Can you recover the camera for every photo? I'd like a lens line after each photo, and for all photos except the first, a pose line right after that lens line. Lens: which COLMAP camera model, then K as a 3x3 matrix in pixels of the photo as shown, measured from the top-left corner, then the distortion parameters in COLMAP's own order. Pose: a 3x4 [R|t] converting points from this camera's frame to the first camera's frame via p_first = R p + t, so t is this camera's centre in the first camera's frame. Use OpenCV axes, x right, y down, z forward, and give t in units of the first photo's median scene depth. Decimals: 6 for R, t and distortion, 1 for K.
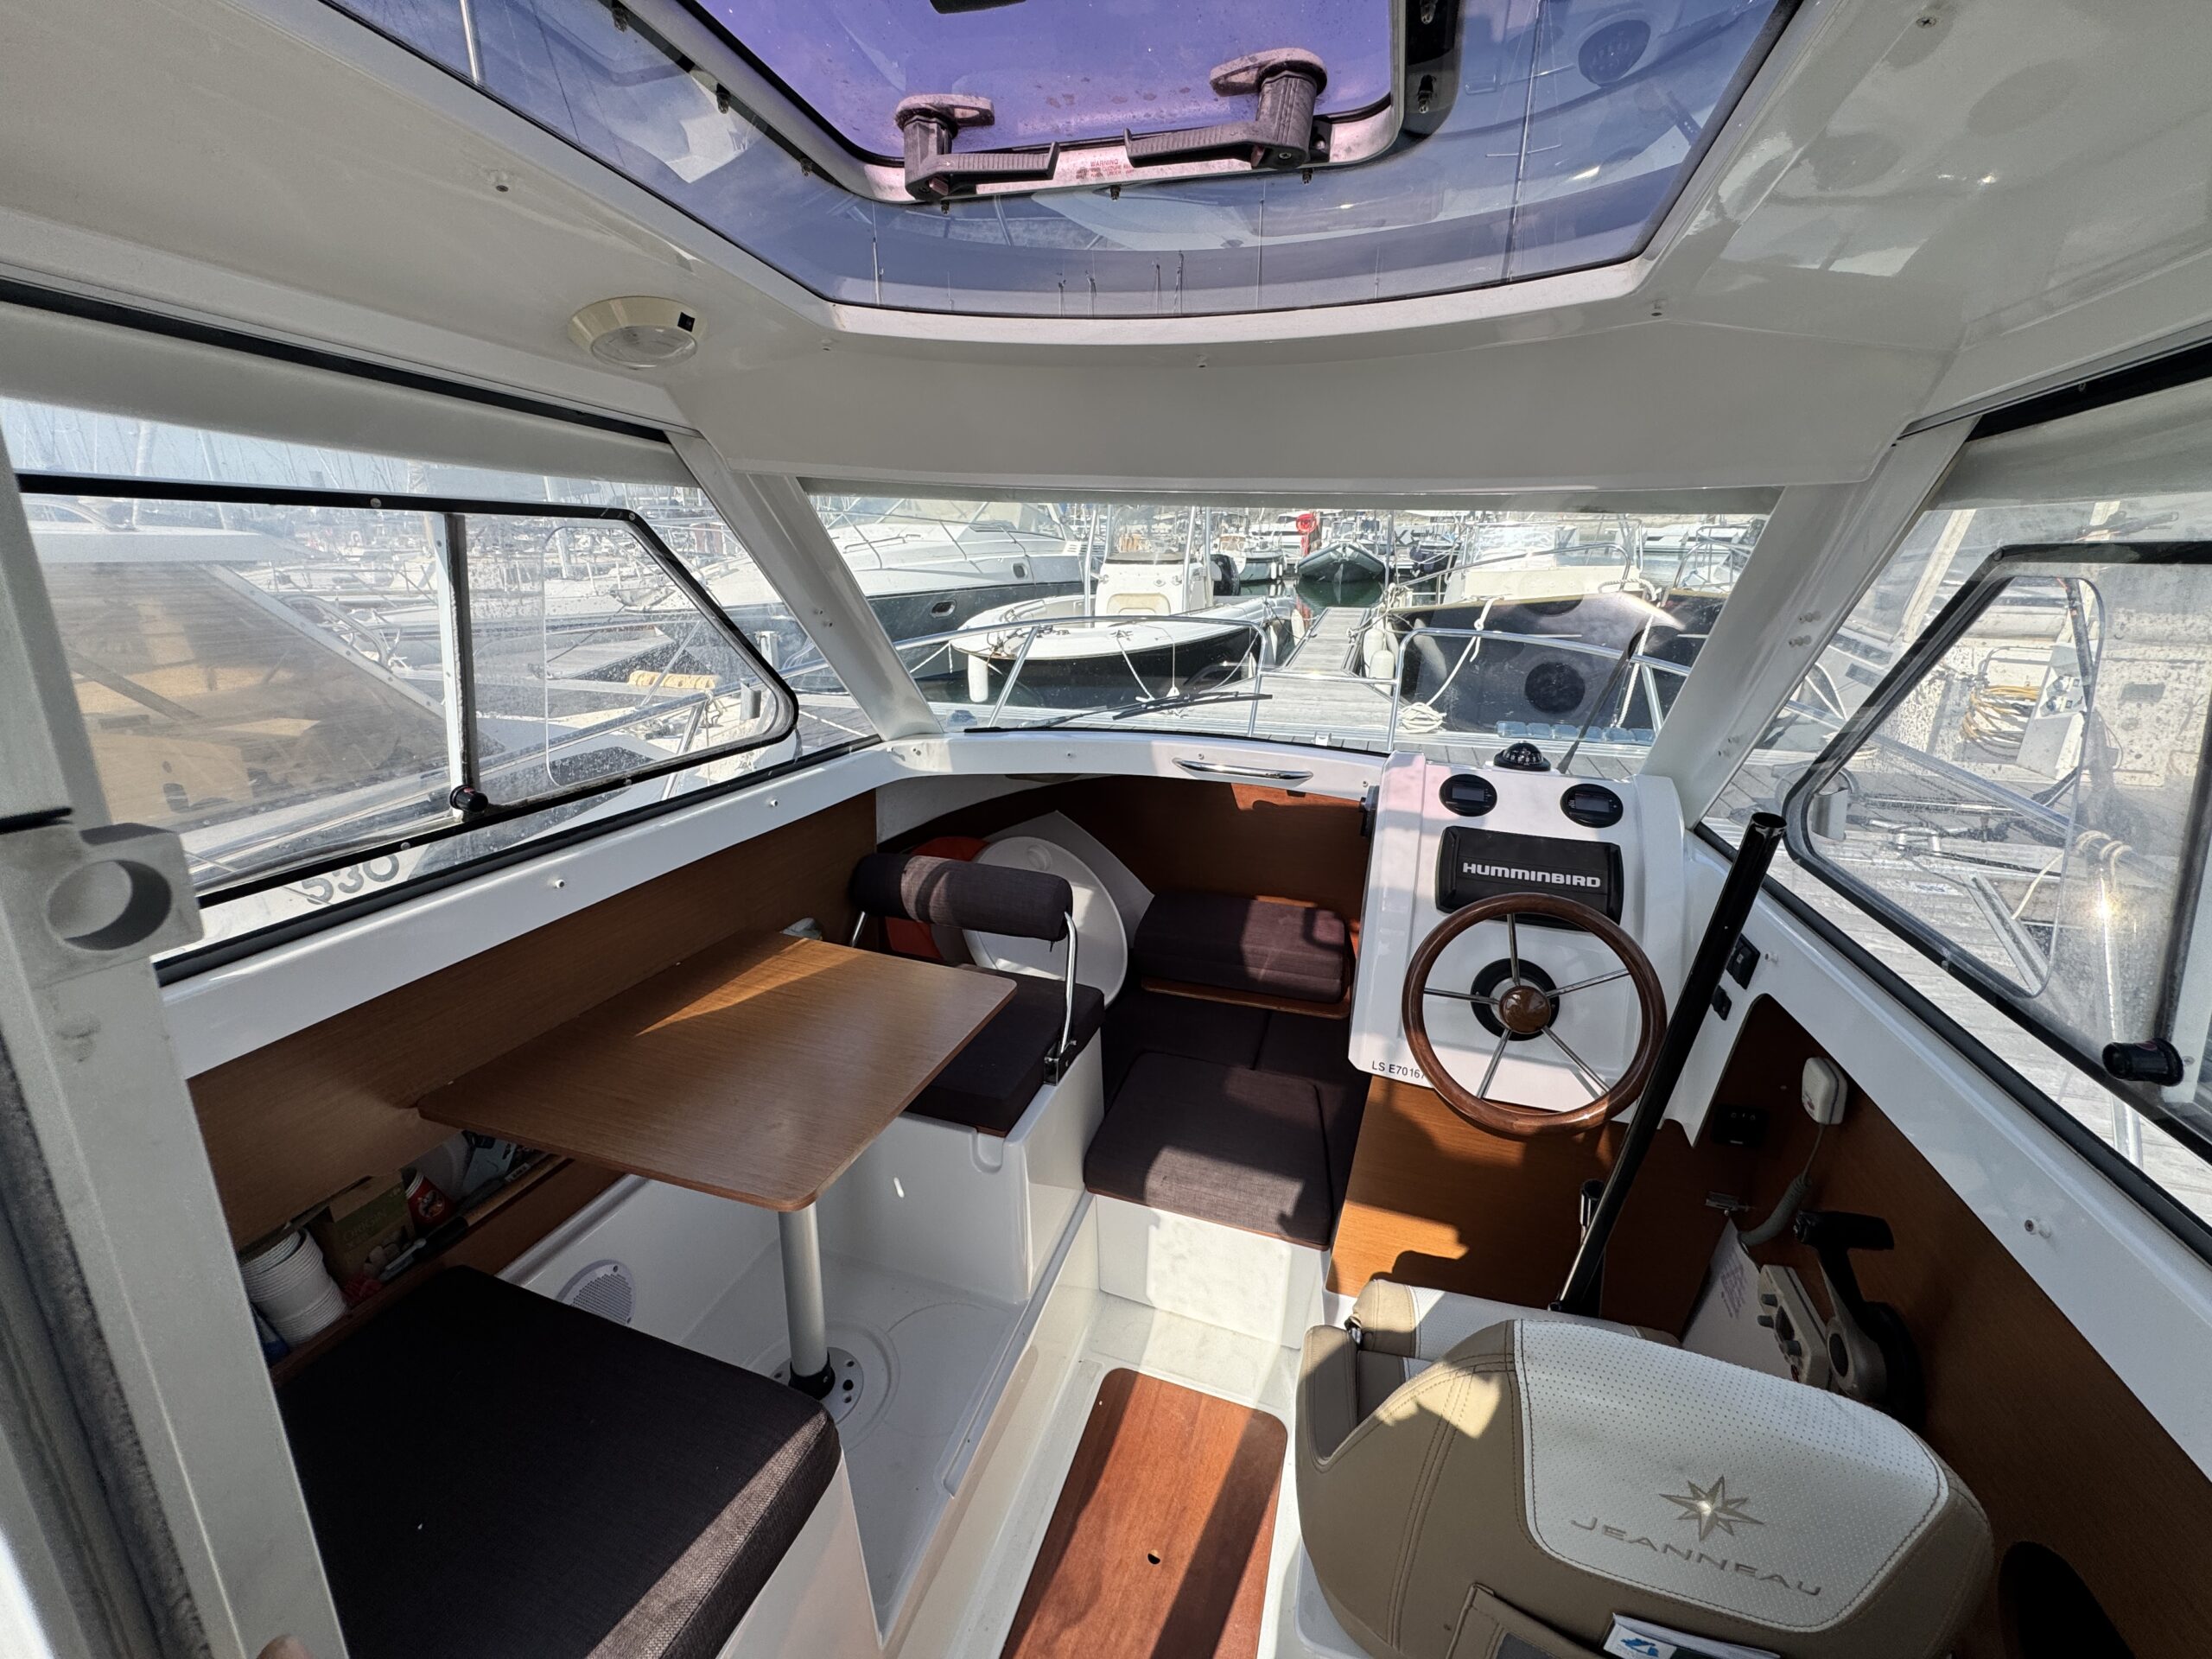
lens RADIAL K [[885.9, 0, 1093.1], [0, 885.9, 833.7], [0, 0, 1]] dist [-0.004175, 0.001078]
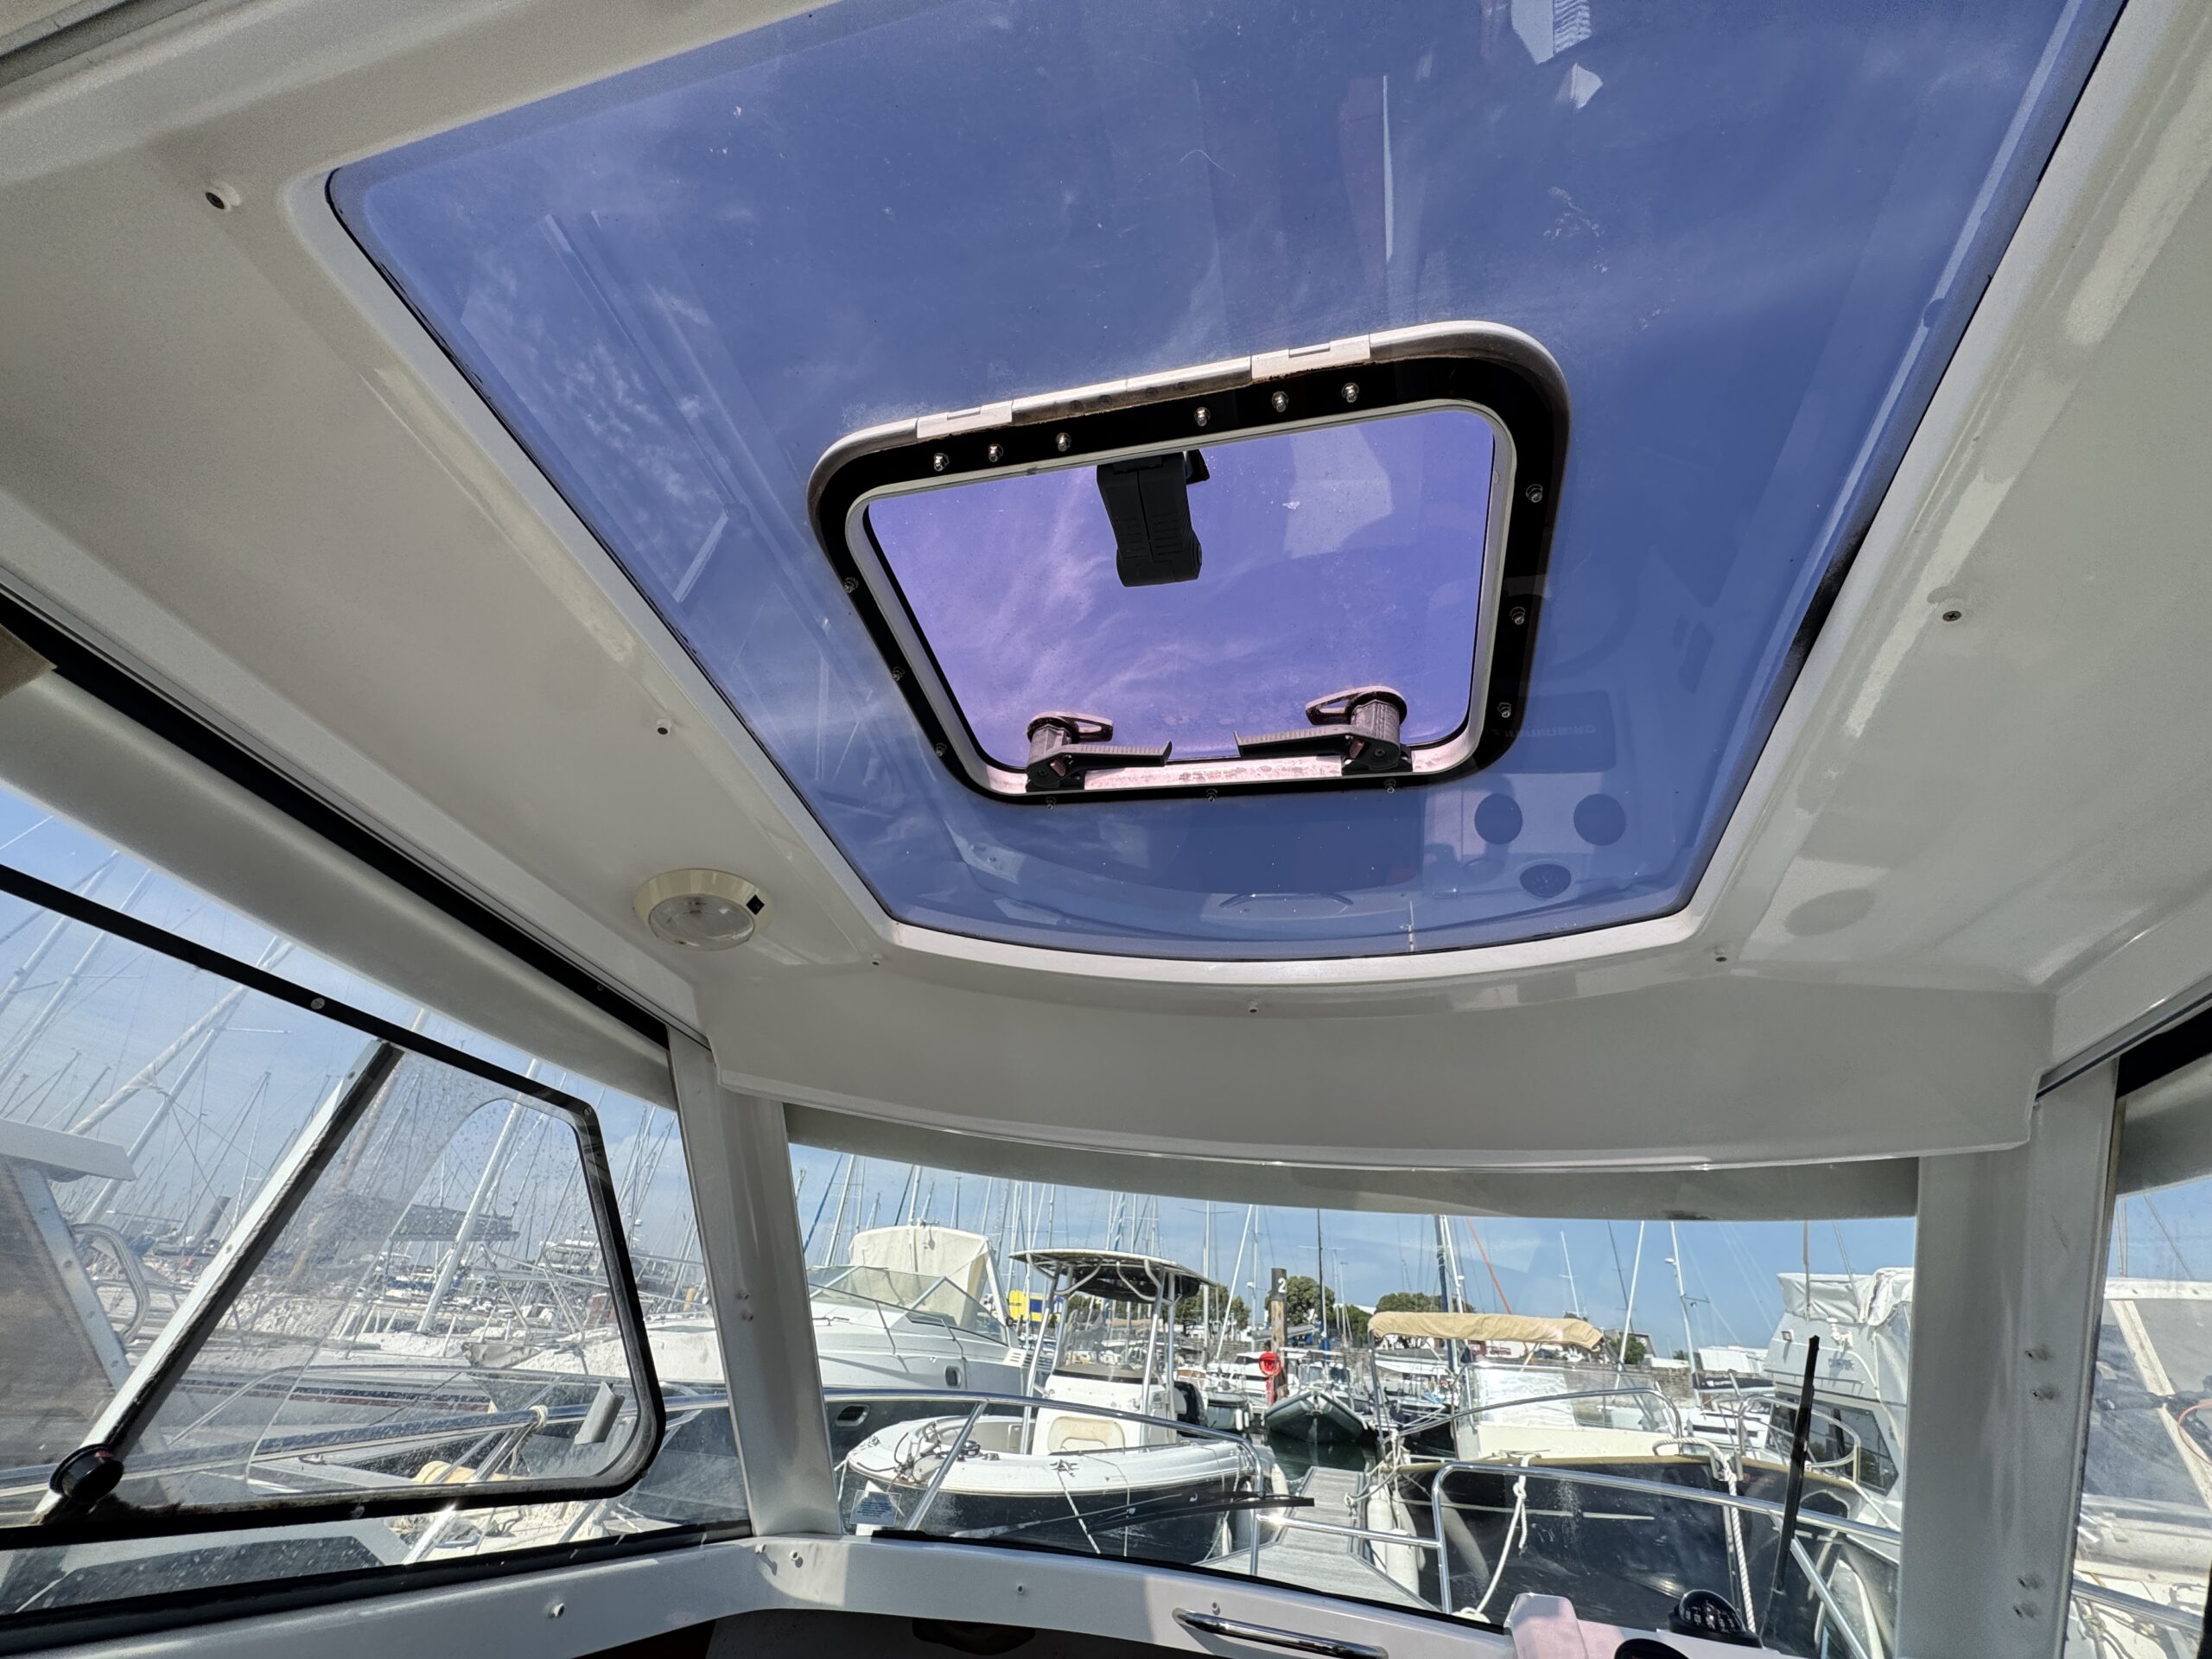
lens RADIAL K [[885.9, 0, 1108.8], [0, 885.9, 820.0], [0, 0, 1]] dist [-0.004175, 0.001078]
pose [[0.992820, 0.118844, 0.013576, -0.021884], [-0.065532, 0.635349, -0.769439, 0.030855], [-0.100068, 0.763025, 0.638576, 0.062219]]
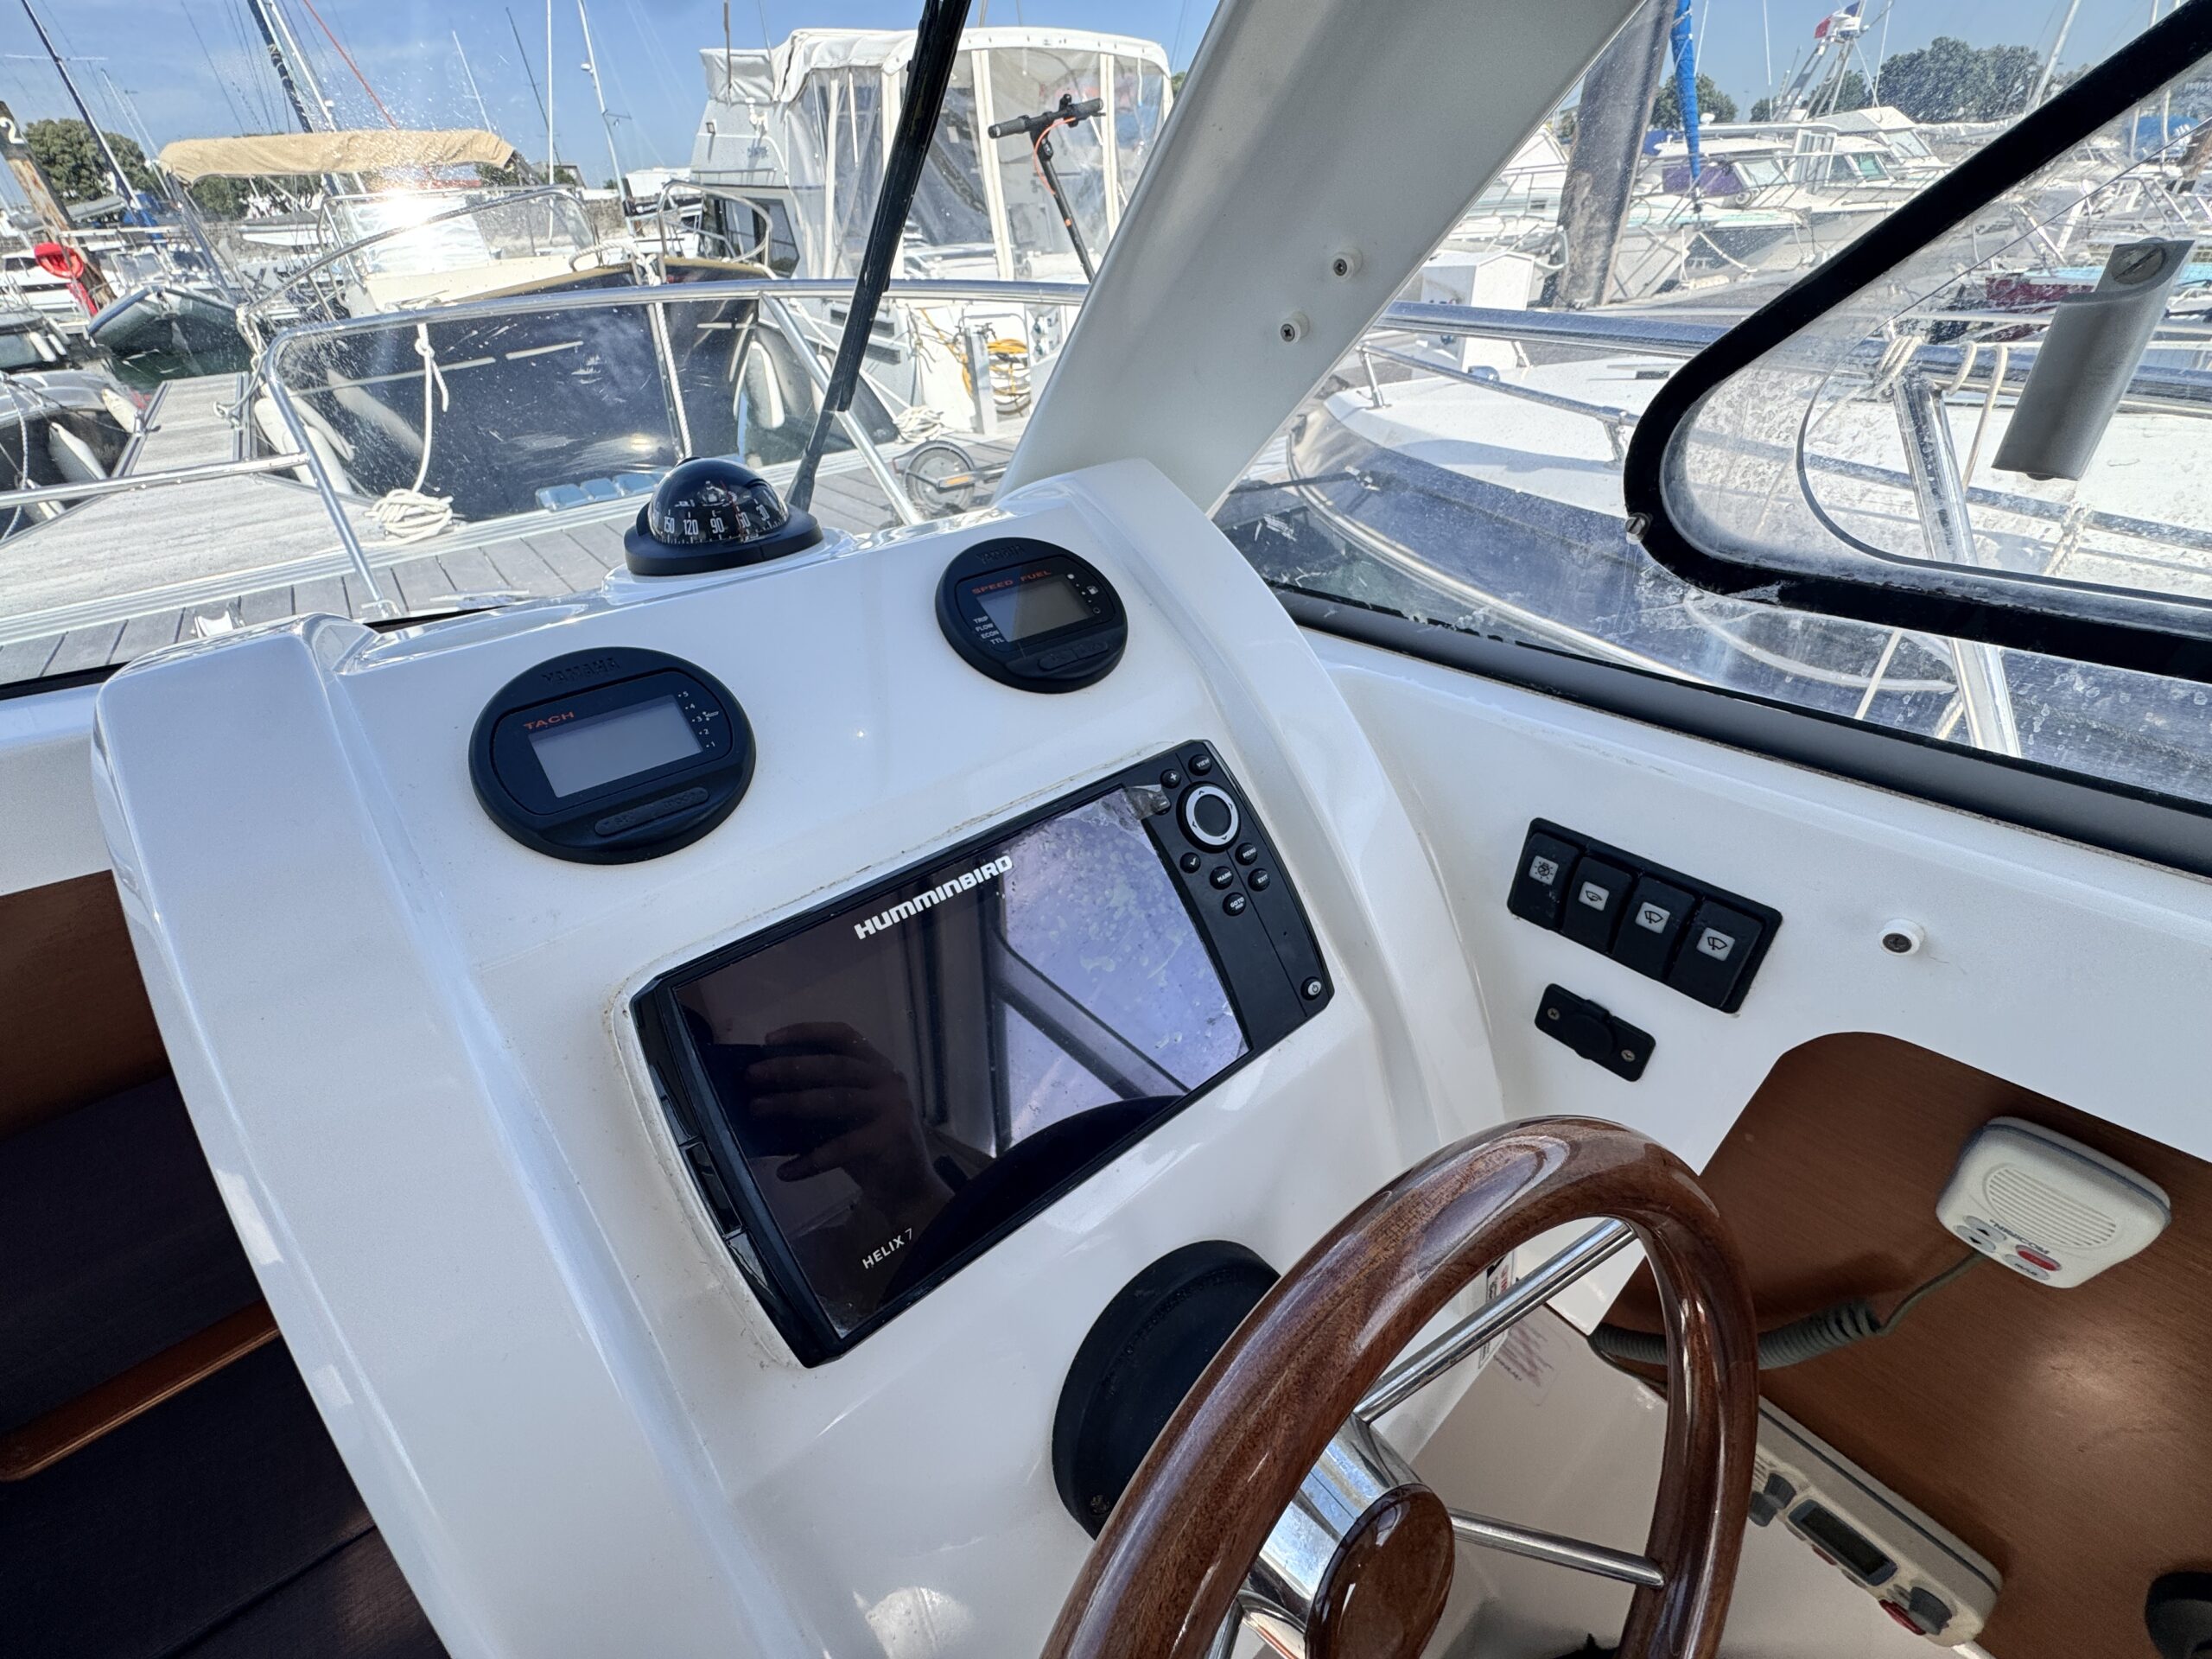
lens RADIAL K [[885.9, 0, 1099.5], [0, 885.9, 836.1], [0, 0, 1]] dist [-0.004175, 0.001078]
pose [[0.543972, -0.495355, 0.677287, 0.120937], [0.316201, 0.868665, 0.381365, -0.020505], [-0.777246, 0.006707, 0.629161, 0.279608]]
